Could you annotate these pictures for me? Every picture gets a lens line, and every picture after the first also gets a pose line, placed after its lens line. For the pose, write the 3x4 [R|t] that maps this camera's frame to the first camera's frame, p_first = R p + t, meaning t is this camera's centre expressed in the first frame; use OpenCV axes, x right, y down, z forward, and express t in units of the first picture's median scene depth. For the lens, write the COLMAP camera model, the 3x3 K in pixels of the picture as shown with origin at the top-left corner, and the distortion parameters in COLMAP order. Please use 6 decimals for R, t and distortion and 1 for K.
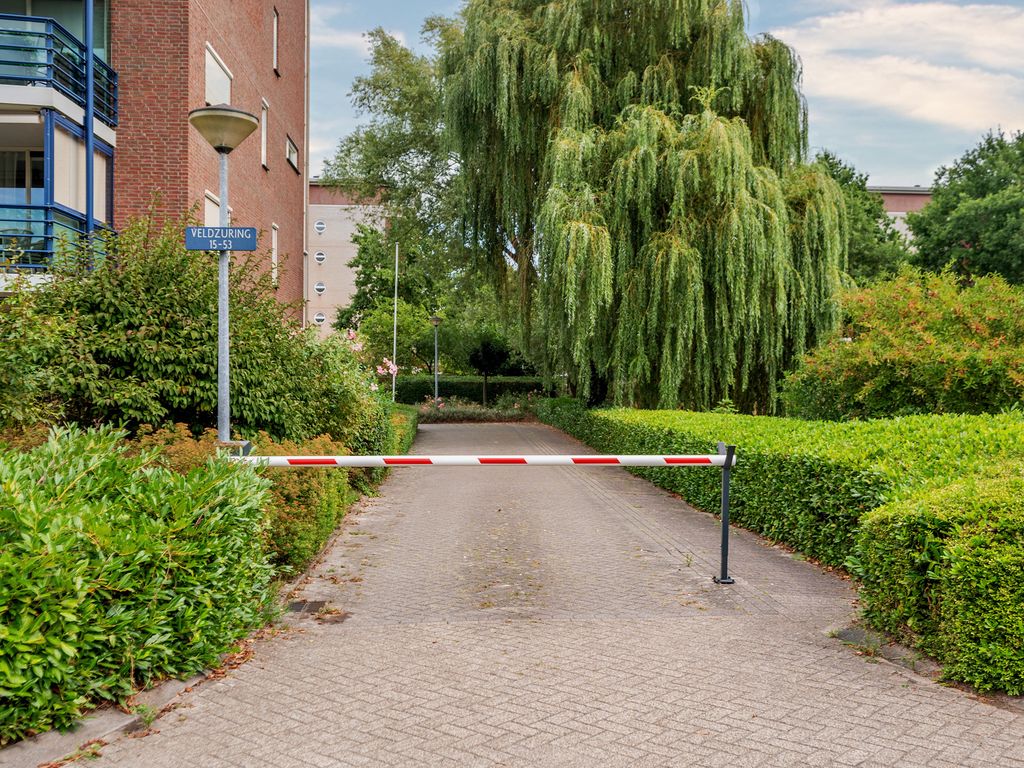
lens RADIAL K [[894.1, 0, 511.8], [0, 894.1, 385.1], [0, 0, 1]] dist [-0.000519, 0.000148]
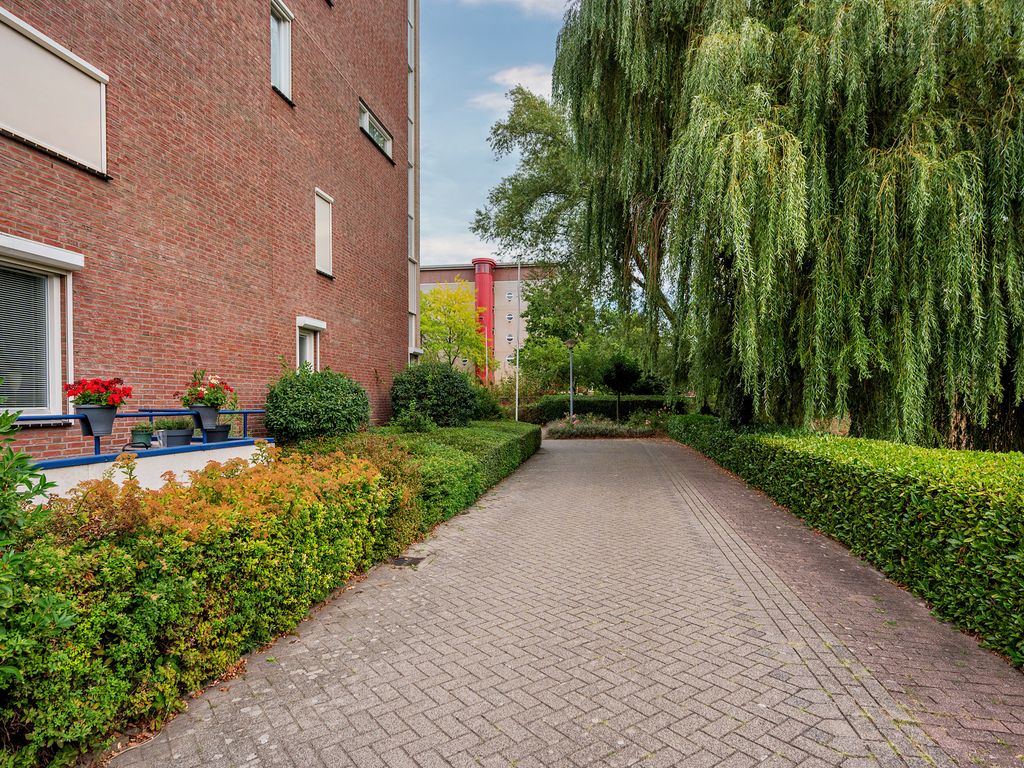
lens RADIAL K [[554.0, 0, 547.1], [0, 554.0, 399.4], [0, 0, 1]] dist [0.037808, 0.001580]
pose [[0.984496, -0.012375, -0.174972, 0.003722], [0.010631, 0.999884, -0.010901, 0.002607], [0.175087, 0.008872, 0.984513, 0.345788]]
